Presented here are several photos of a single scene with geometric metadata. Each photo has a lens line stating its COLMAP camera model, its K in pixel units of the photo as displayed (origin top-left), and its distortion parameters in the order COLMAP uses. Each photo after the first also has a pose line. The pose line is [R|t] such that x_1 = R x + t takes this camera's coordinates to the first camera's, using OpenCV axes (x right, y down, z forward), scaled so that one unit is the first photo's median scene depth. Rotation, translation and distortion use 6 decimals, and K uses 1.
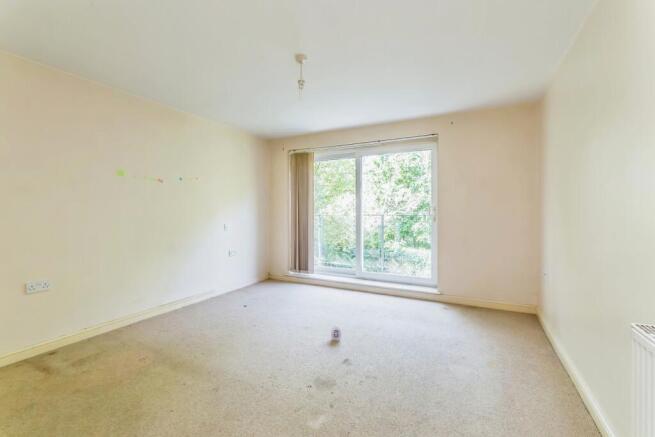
lens RADIAL K [[287.5, 0, 327.5], [0, 287.5, 218.5], [0, 0, 1]] dist [-0.000151, -0.000034]
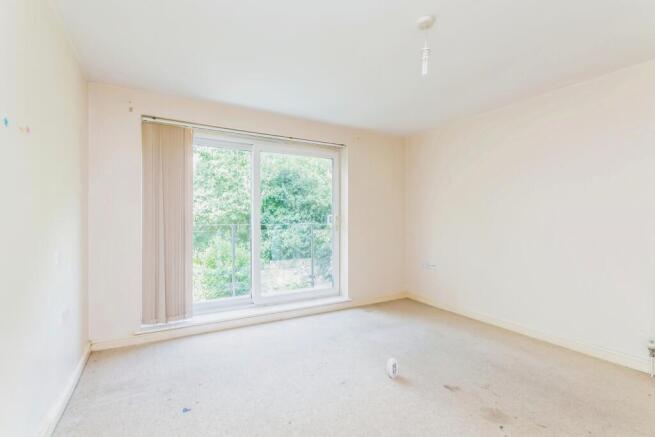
lens RADIAL K [[303.2, 0, 313.8], [0, 303.2, 217.0], [0, 0, 1]] dist [0.001917, 0.000177]
pose [[0.553110, 0.006850, 0.833080, -0.522770], [0.021205, 0.999526, -0.022297, -0.011820], [-0.832838, 0.029999, 0.552703, 0.444730]]
